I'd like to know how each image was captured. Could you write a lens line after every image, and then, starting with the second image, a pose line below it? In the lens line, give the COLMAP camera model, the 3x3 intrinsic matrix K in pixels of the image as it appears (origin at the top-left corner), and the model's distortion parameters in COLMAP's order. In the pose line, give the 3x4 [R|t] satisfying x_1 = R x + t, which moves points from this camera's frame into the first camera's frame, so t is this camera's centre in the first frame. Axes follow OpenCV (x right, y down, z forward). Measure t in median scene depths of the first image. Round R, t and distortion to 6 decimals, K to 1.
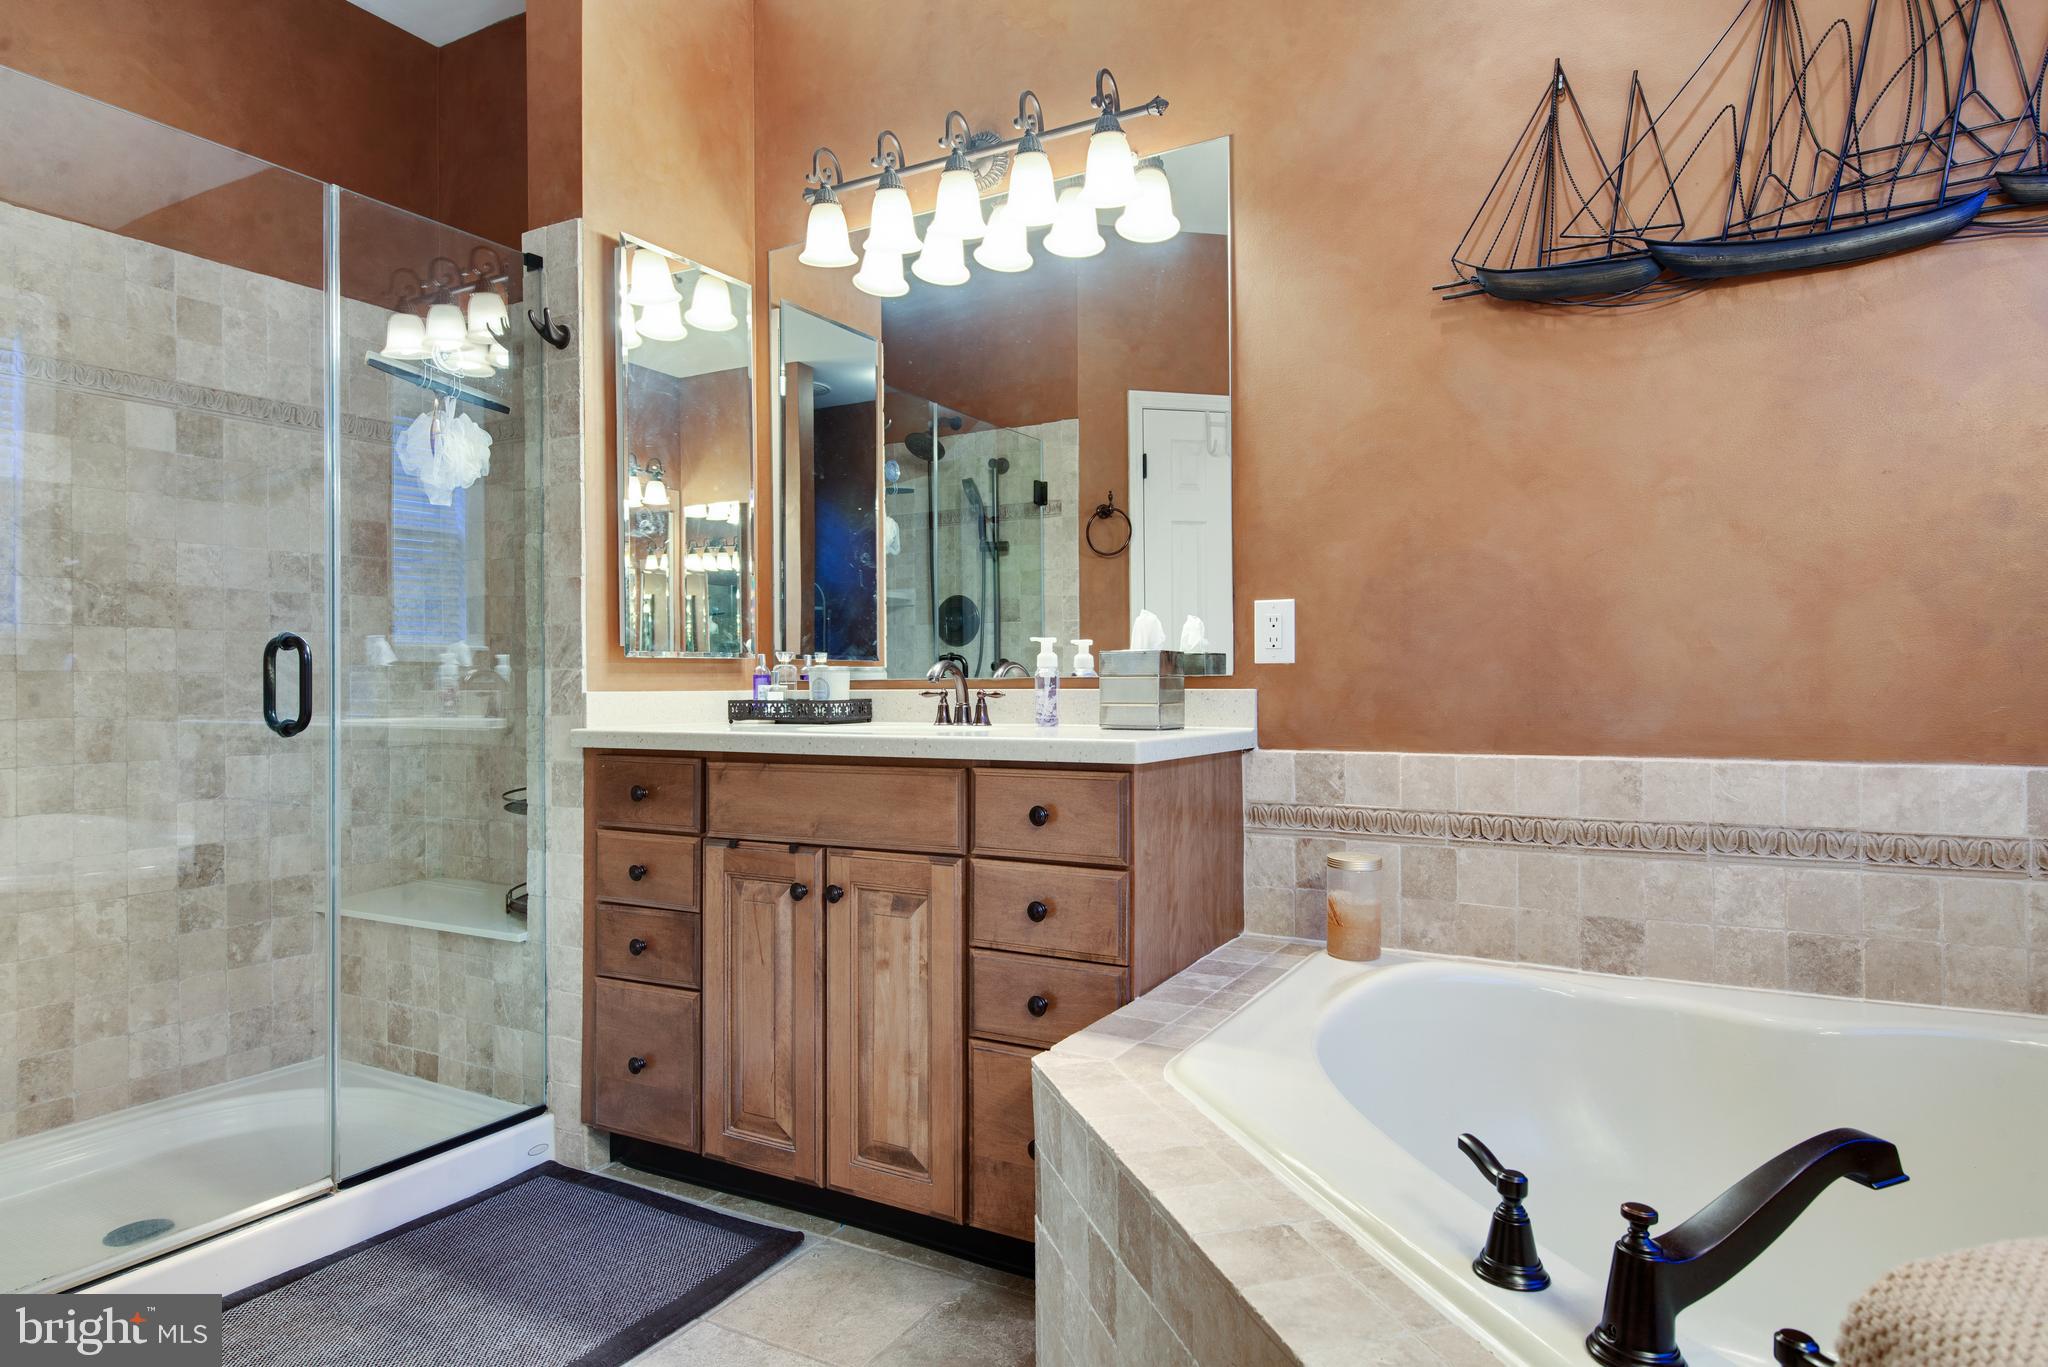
lens RADIAL K [[1193.3, 0, 1022.3], [0, 1193.3, 677.7], [0, 0, 1]] dist [0.015601, -0.003669]
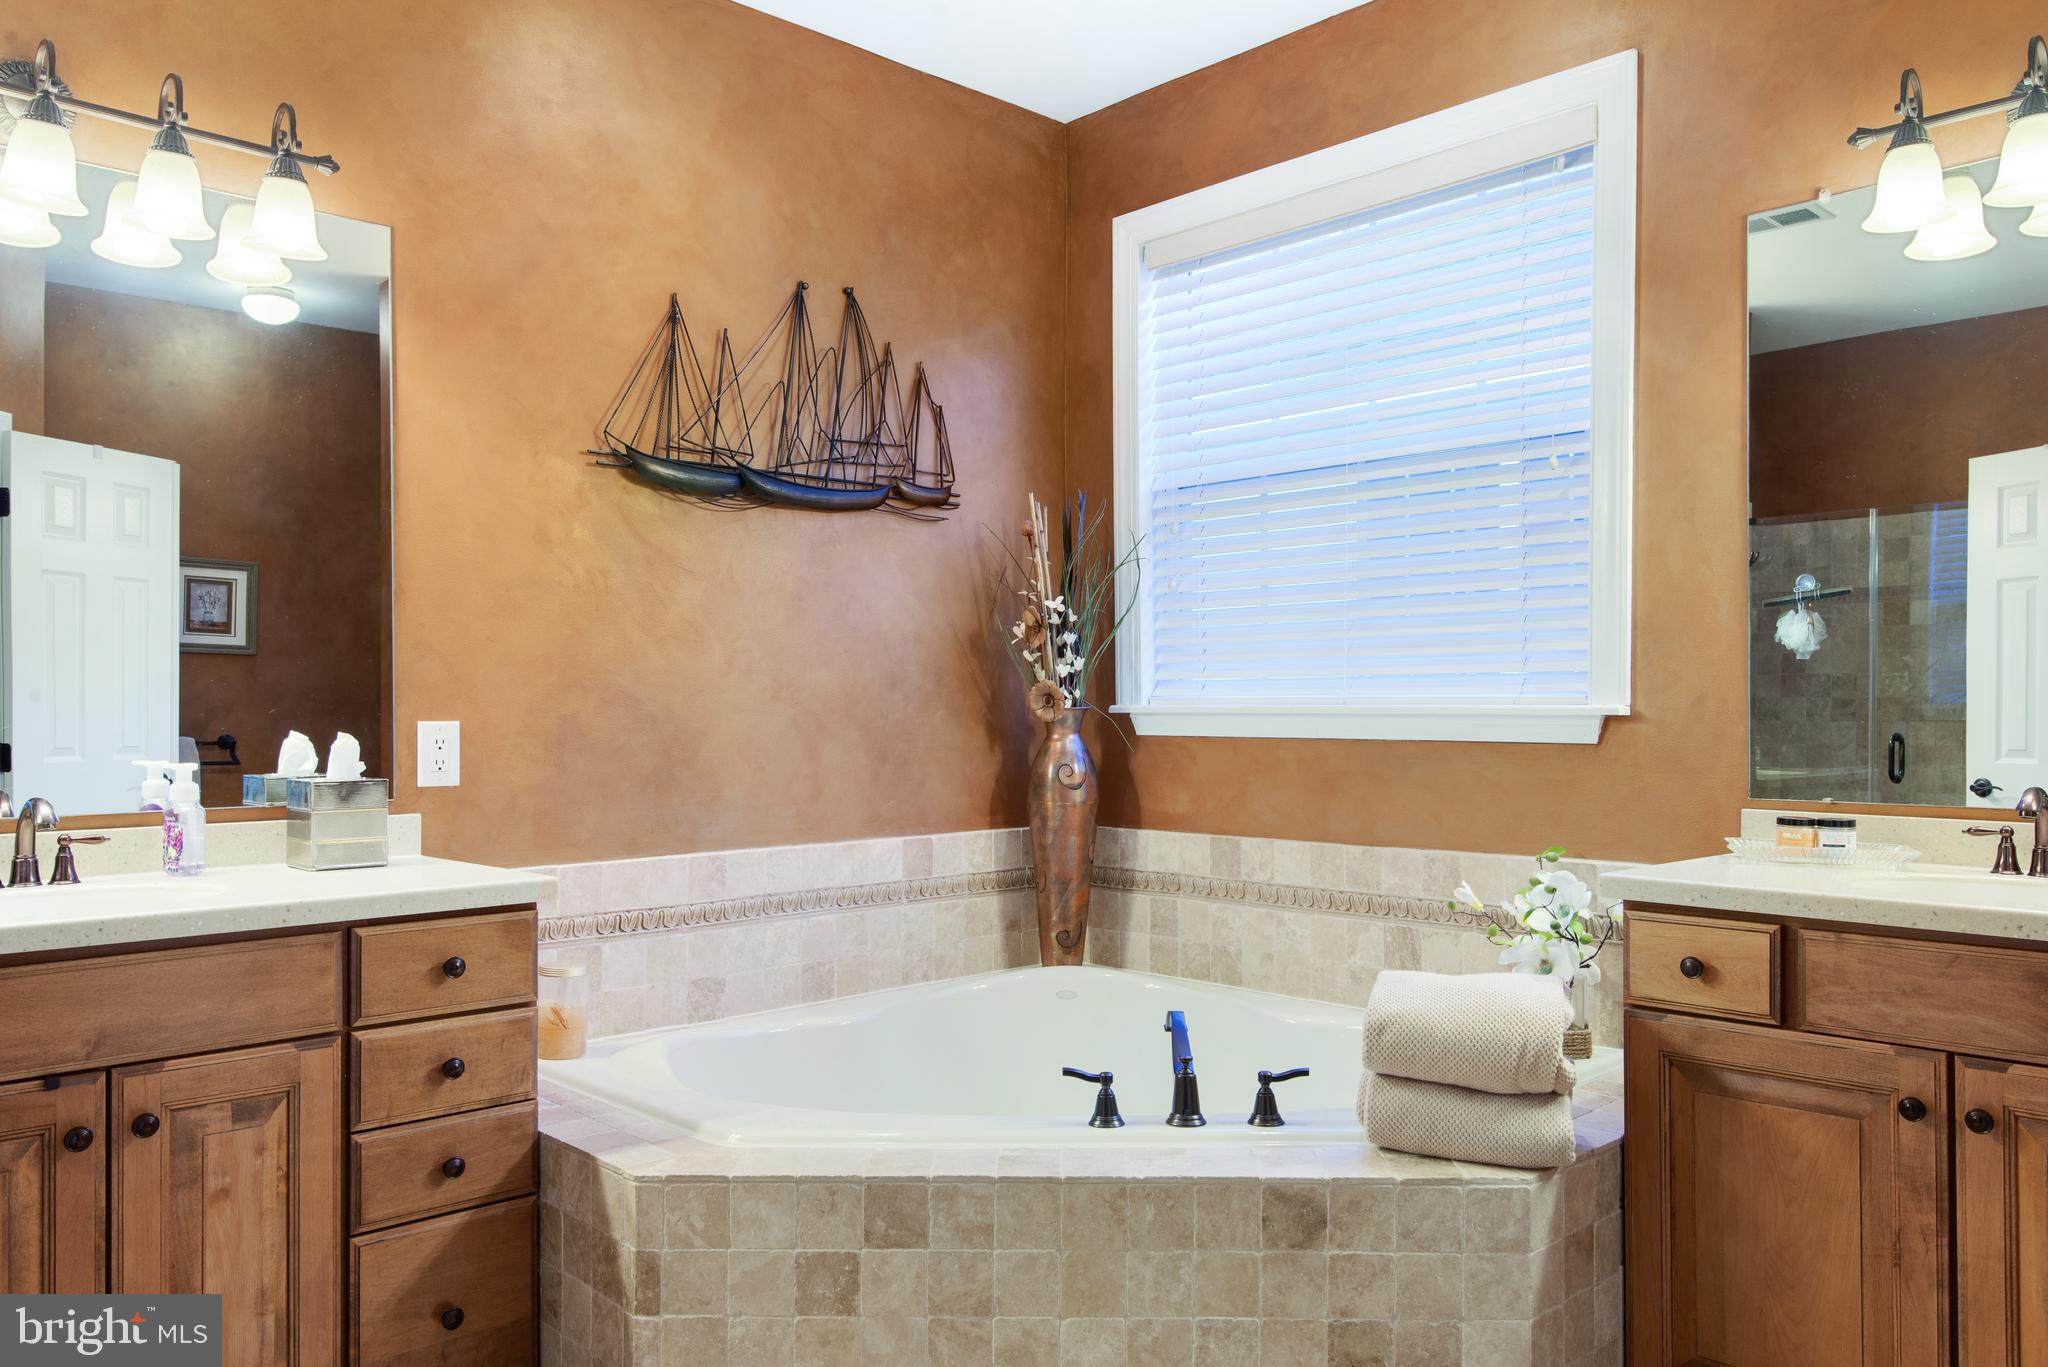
lens RADIAL K [[1525.0, 0, 1067.5], [0, 1525.0, 708.2], [0, 0, 1]] dist [0.005915, 0.001161]
pose [[0.262479, 0.003702, 0.964931, -0.987706], [-0.004280, 0.999987, -0.002673, -0.086026], [-0.964928, -0.003428, 0.262492, 0.199483]]
